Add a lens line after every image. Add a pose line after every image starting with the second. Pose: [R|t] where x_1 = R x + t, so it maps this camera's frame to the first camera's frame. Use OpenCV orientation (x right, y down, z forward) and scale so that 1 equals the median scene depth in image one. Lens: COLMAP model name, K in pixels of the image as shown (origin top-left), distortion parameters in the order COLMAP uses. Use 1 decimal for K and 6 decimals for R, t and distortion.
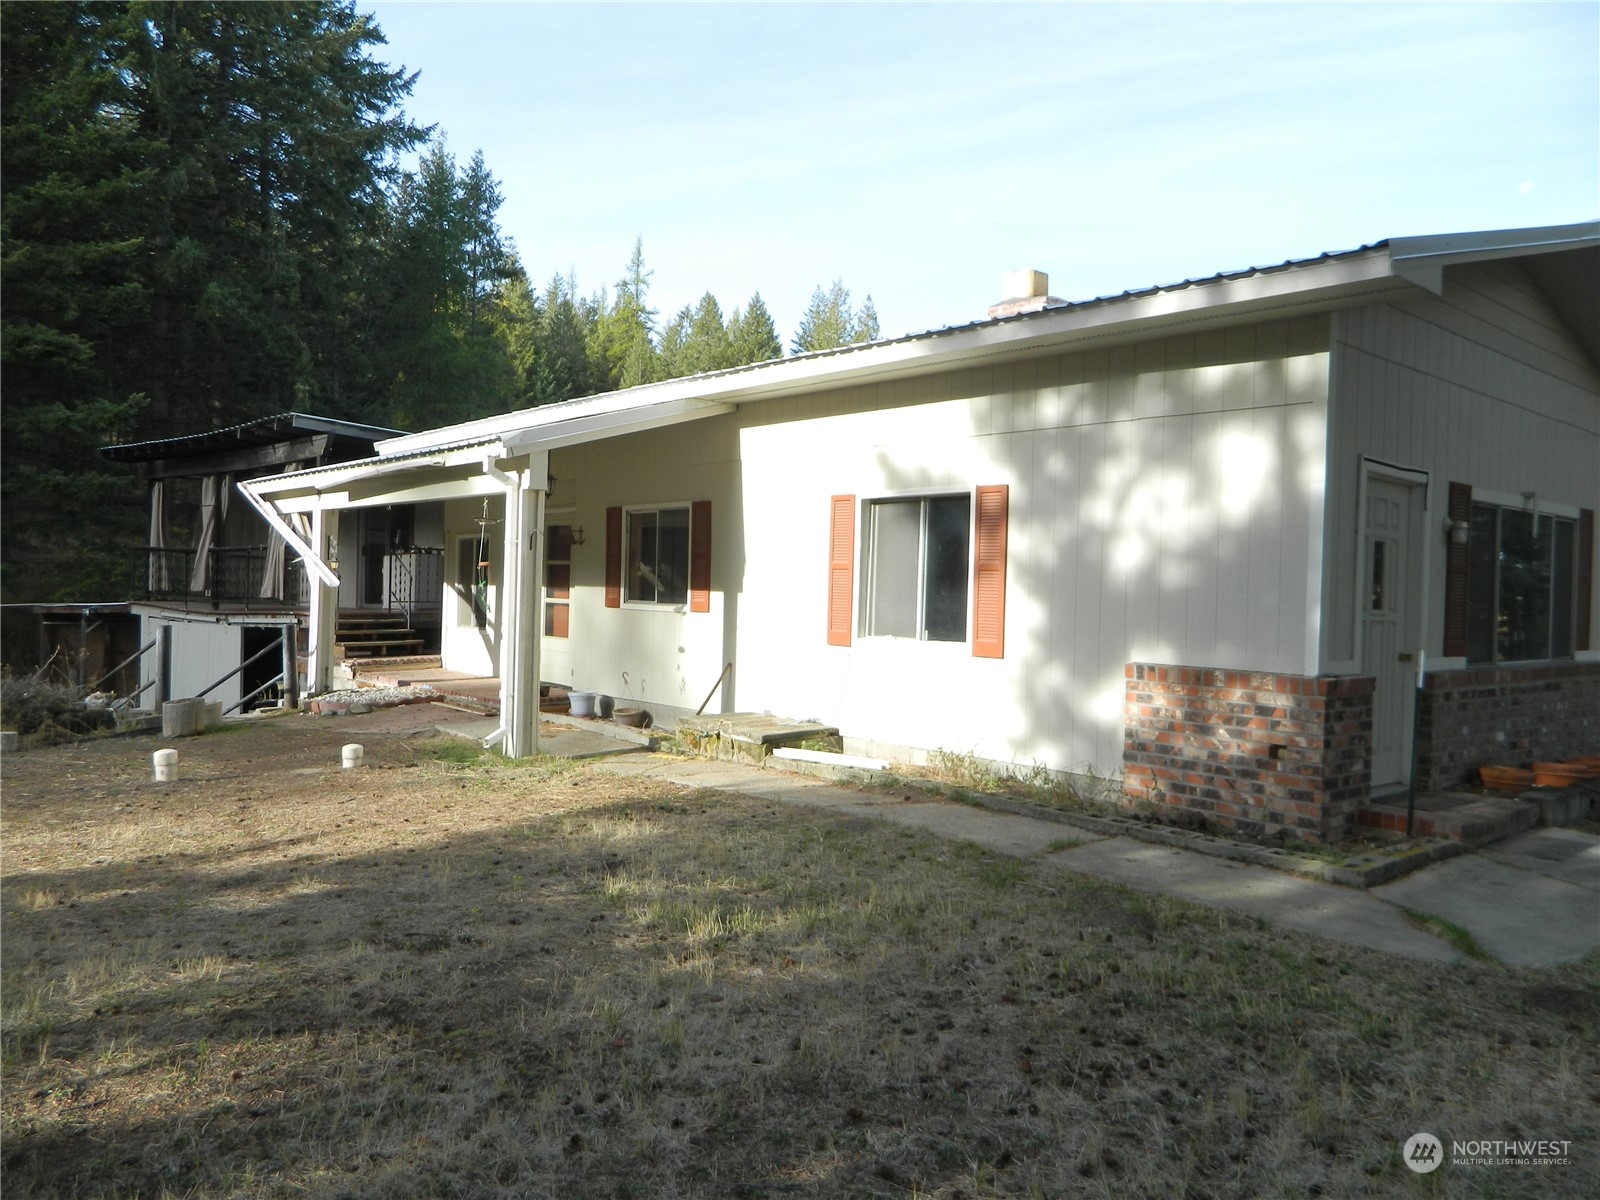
lens RADIAL K [[1182.1, 0, 800.0], [0, 1182.1, 600.0], [0, 0, 1]] dist [0.005468, 0.000812]
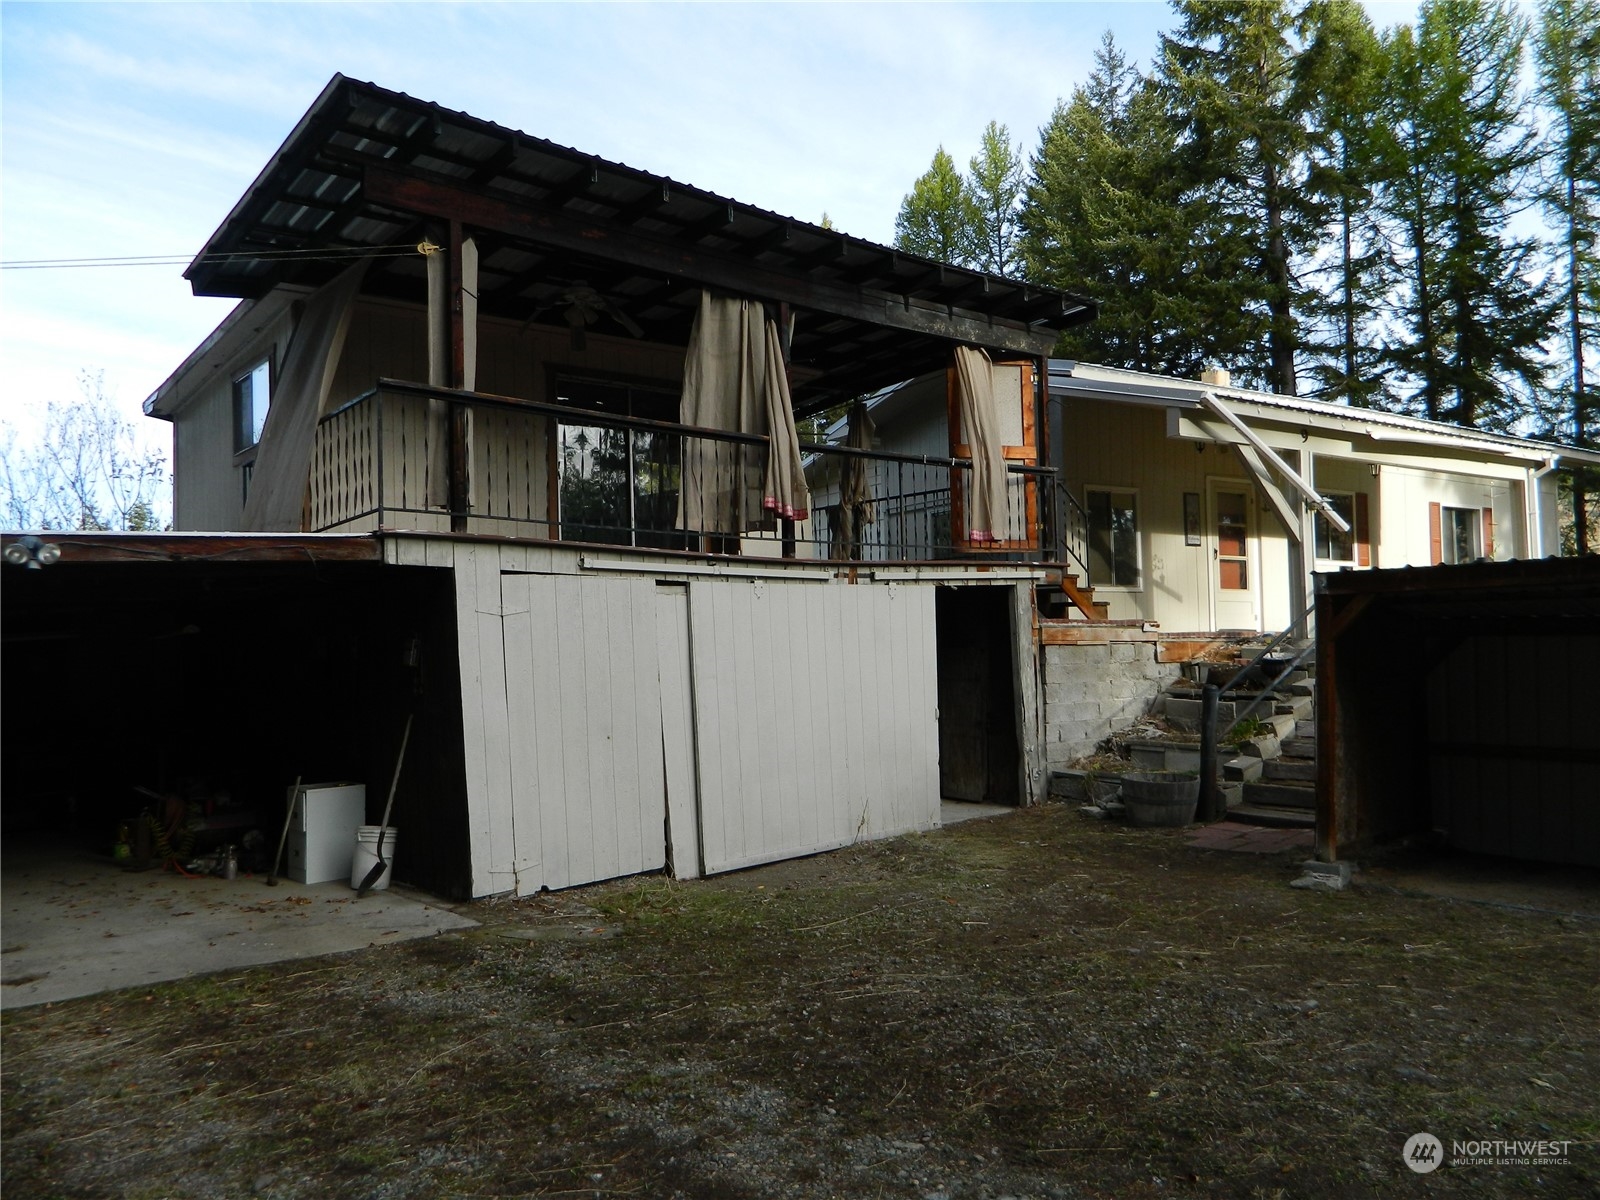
lens RADIAL K [[1182.1, 0, 800.0], [0, 1182.1, 600.0], [0, 0, 1]] dist [0.005468, 0.000812]
pose [[0.089413, -0.000757, 0.995994, -2.040687], [0.018639, 0.999826, -0.000913, 0.055403], [-0.995820, 0.018646, 0.089411, 1.904323]]
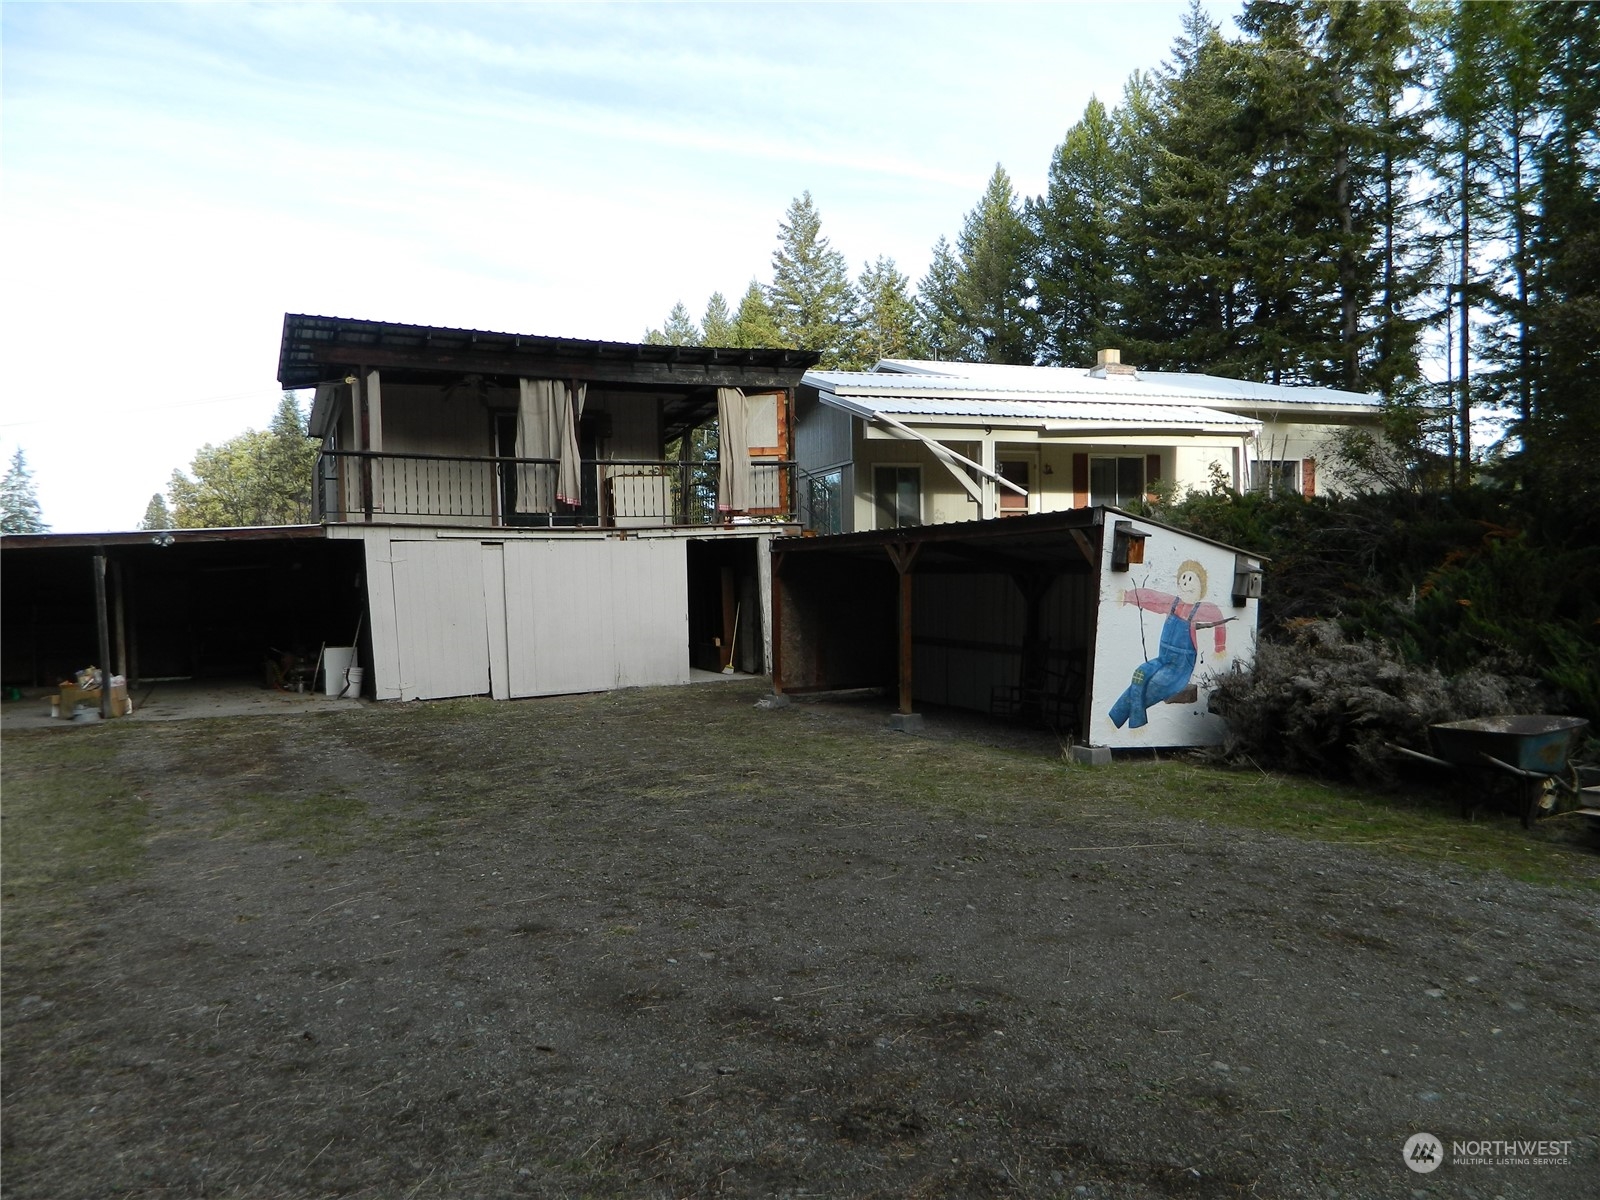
lens RADIAL K [[1182.1, 0, 800.0], [0, 1182.1, 600.0], [0, 0, 1]] dist [0.005468, 0.000812]
pose [[0.351603, -0.070083, 0.933522, -2.615190], [0.027202, 0.997538, 0.064644, 0.021096], [-0.935754, 0.002664, 0.352643, 1.021710]]
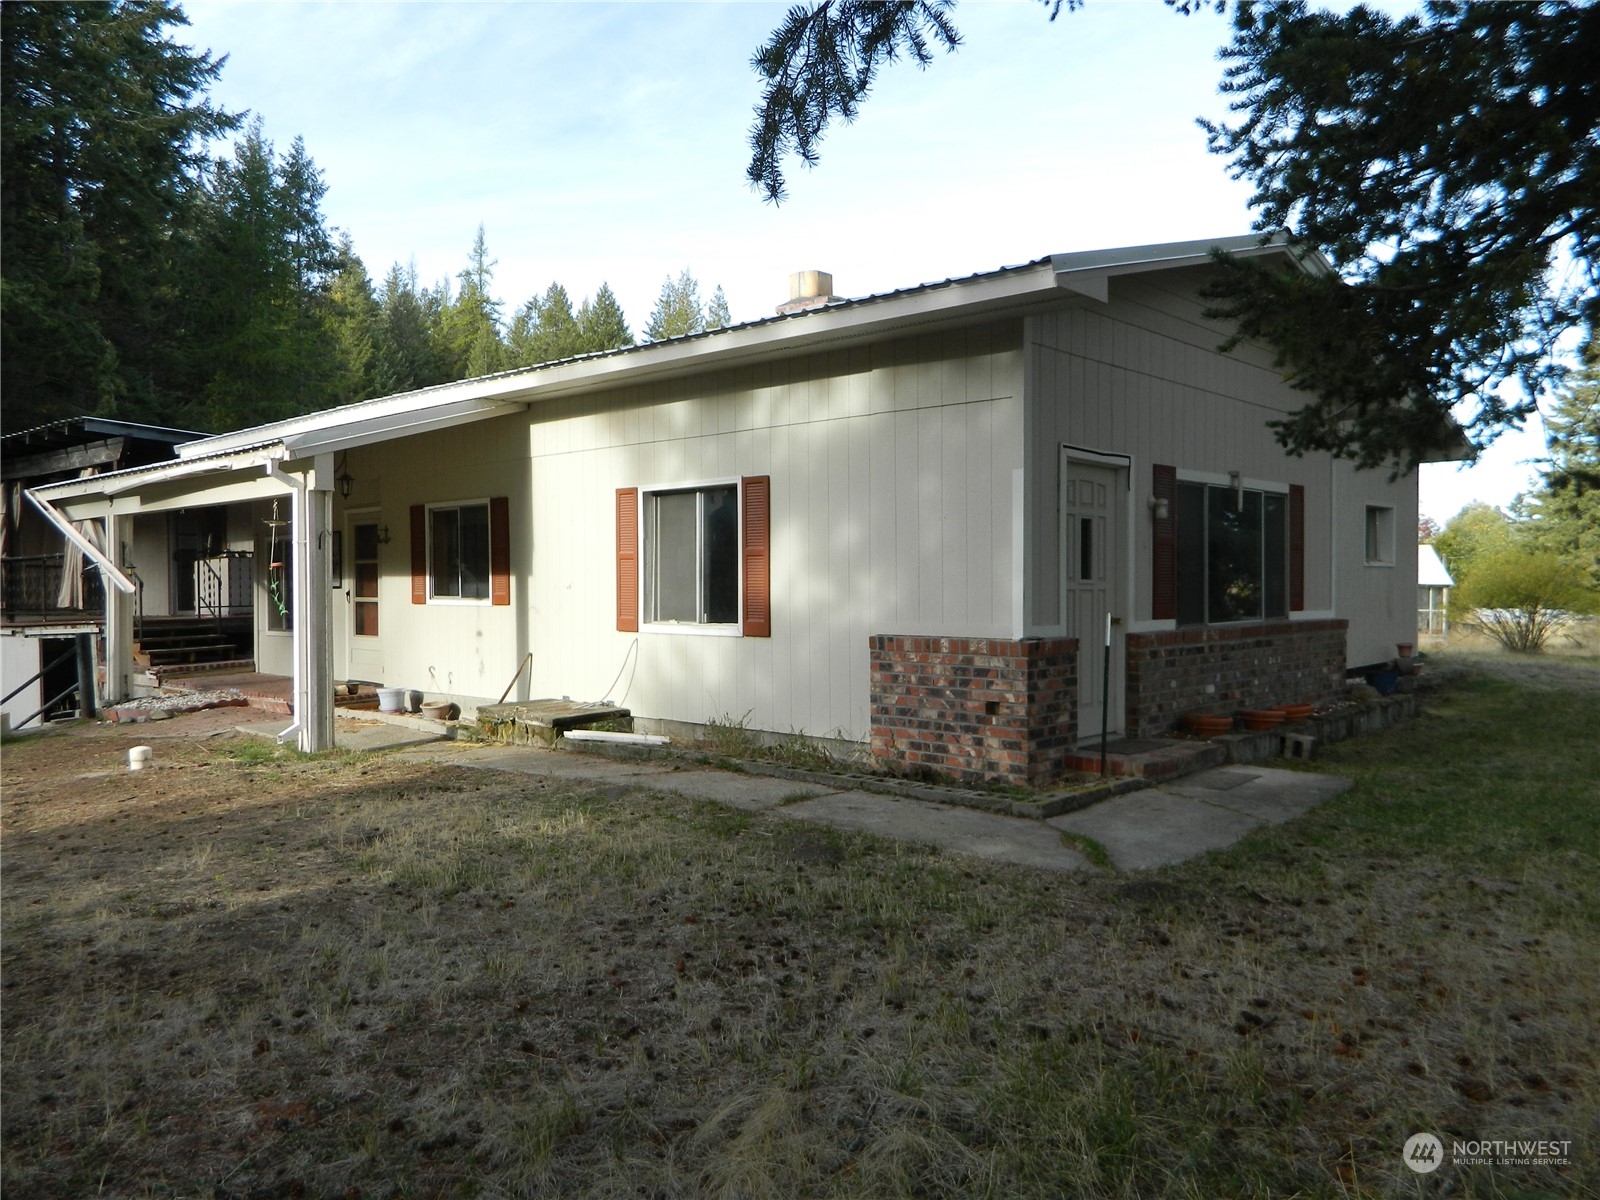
lens RADIAL K [[1192.7, 0, 800.0], [0, 1192.7, 600.0], [0, 0, 1]] dist [0.012256, -0.003412]
pose [[0.993185, -0.034553, 0.111305, 0.069766], [0.033793, 0.999391, 0.008708, 0.006679], [-0.111538, -0.004888, 0.993748, -0.076705]]
